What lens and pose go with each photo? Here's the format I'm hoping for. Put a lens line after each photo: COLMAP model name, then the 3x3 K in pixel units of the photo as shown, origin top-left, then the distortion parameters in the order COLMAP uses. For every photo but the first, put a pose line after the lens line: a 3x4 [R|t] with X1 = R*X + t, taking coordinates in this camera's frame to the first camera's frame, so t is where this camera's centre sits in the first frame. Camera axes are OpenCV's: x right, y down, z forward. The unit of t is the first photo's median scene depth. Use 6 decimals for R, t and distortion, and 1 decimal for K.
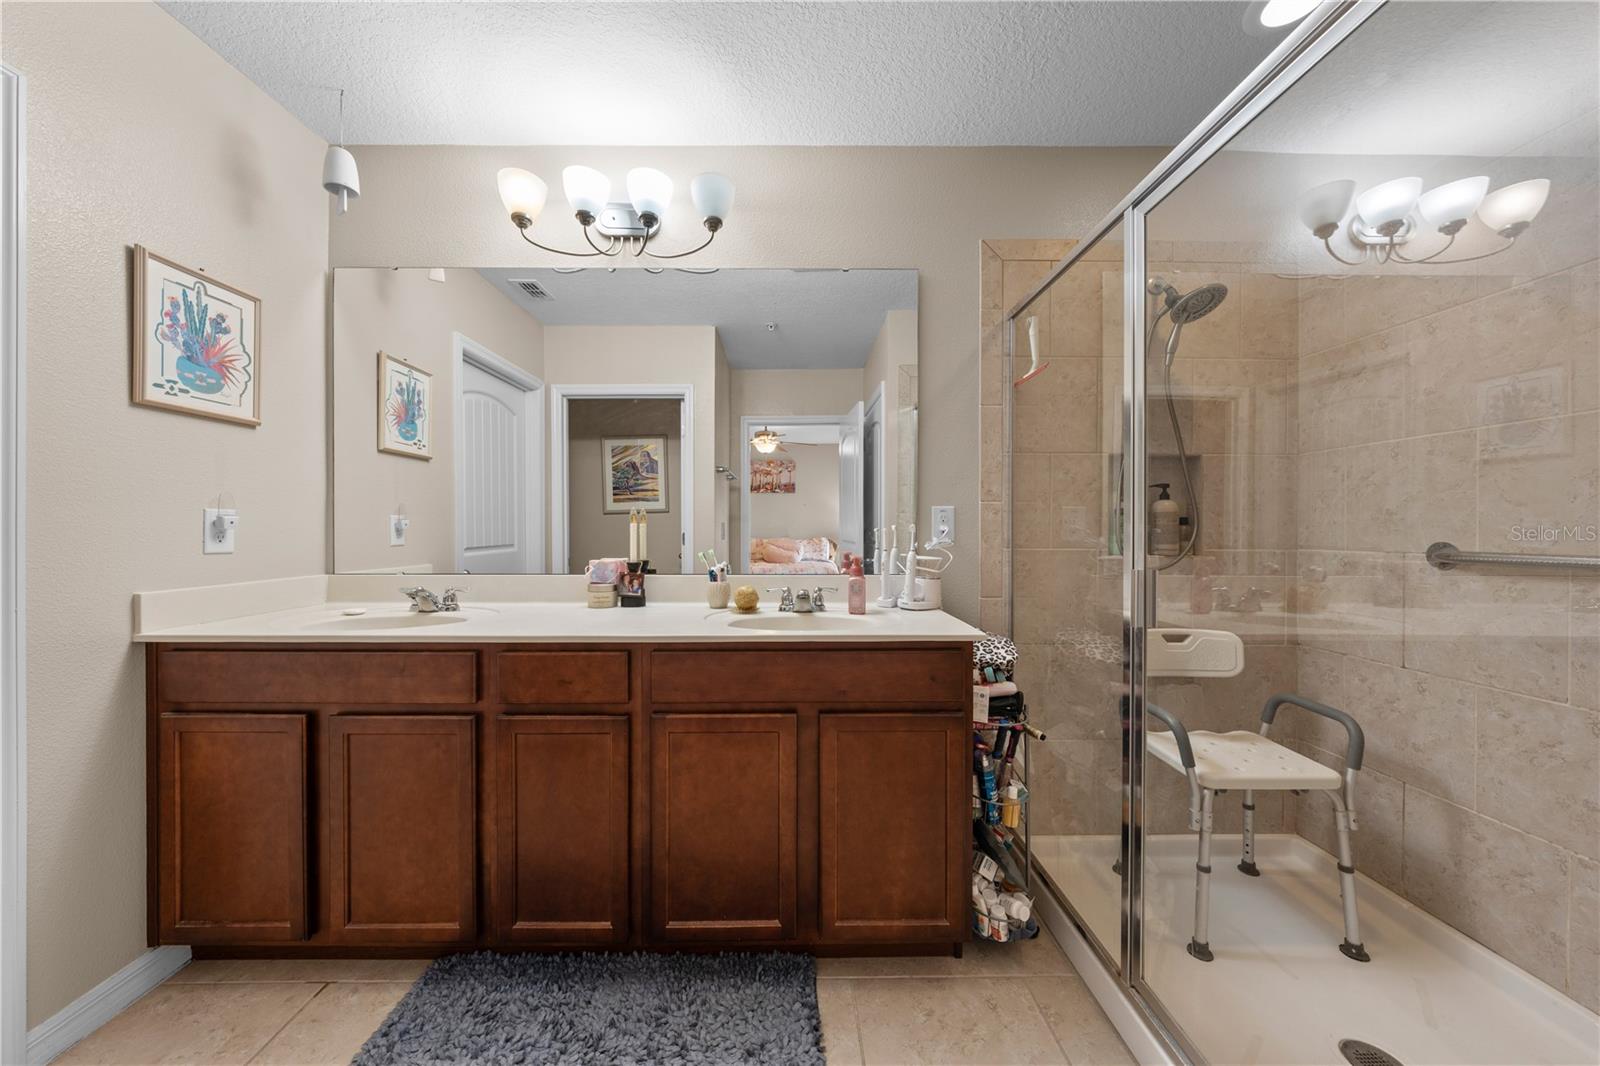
lens RADIAL K [[540.7, 0, 787.5], [0, 540.7, 526.9], [0, 0, 1]] dist [-0.005163, 0.000972]
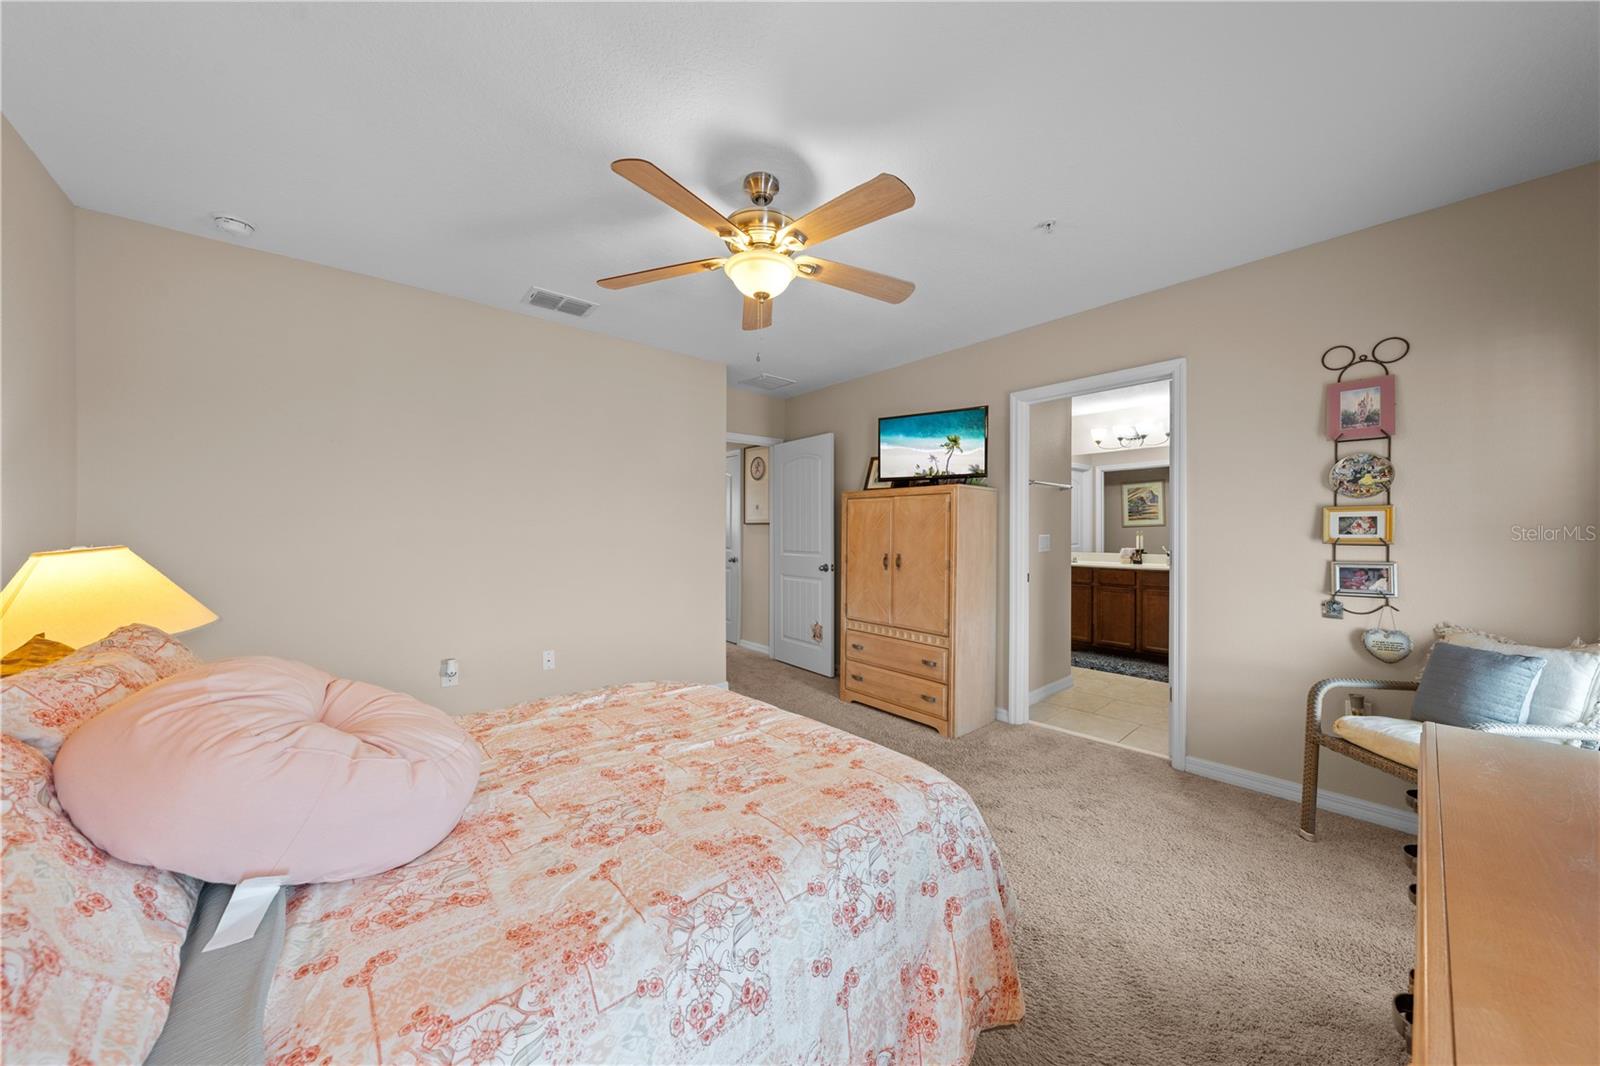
lens RADIAL K [[540.7, 0, 799.7], [0, 540.7, 523.0], [0, 0, 1]] dist [-0.005163, 0.000972]
pose [[0.656548, 0.000188, -0.754284, 0.757083], [-0.004964, 0.999979, -0.004071, -0.060232], [0.754268, 0.006417, 0.656536, -2.428982]]
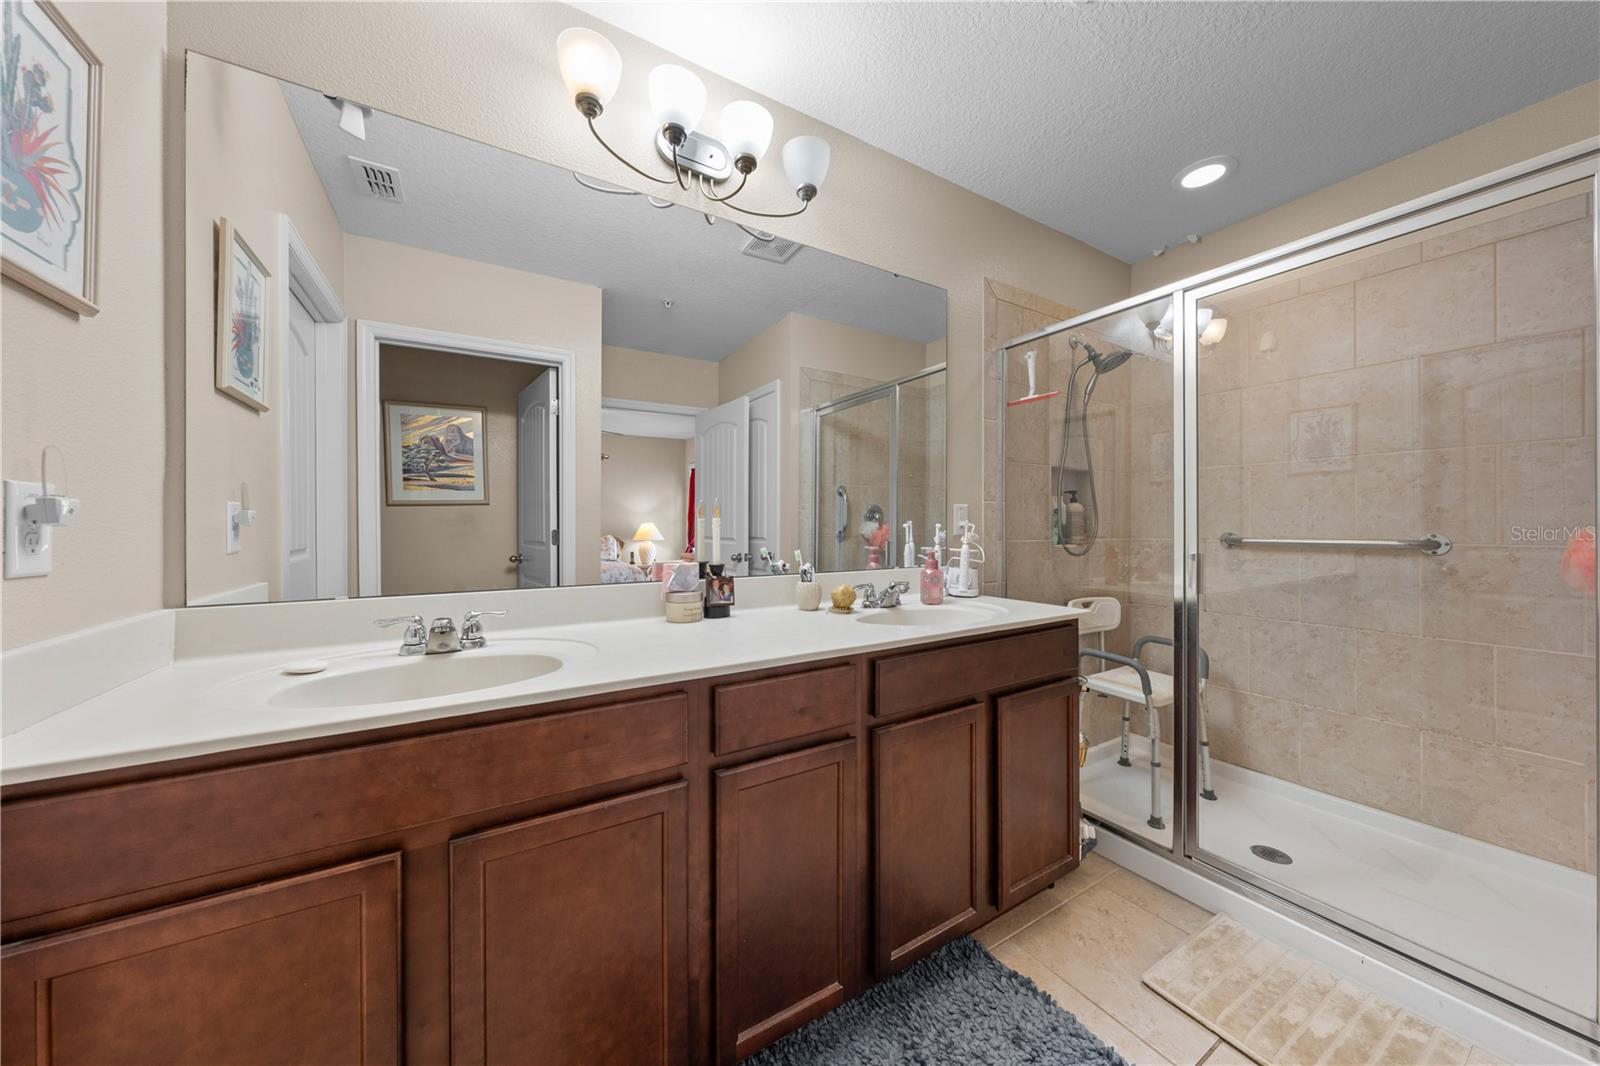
lens RADIAL K [[540.7, 0, 788.6], [0, 540.7, 522.6], [0, 0, 1]] dist [-0.005163, 0.000972]
pose [[0.857584, 0.001483, 0.514342, -0.636614], [-0.000422, 0.999998, -0.002179, 0.002428], [-0.514344, 0.001652, 0.857582, 0.229420]]
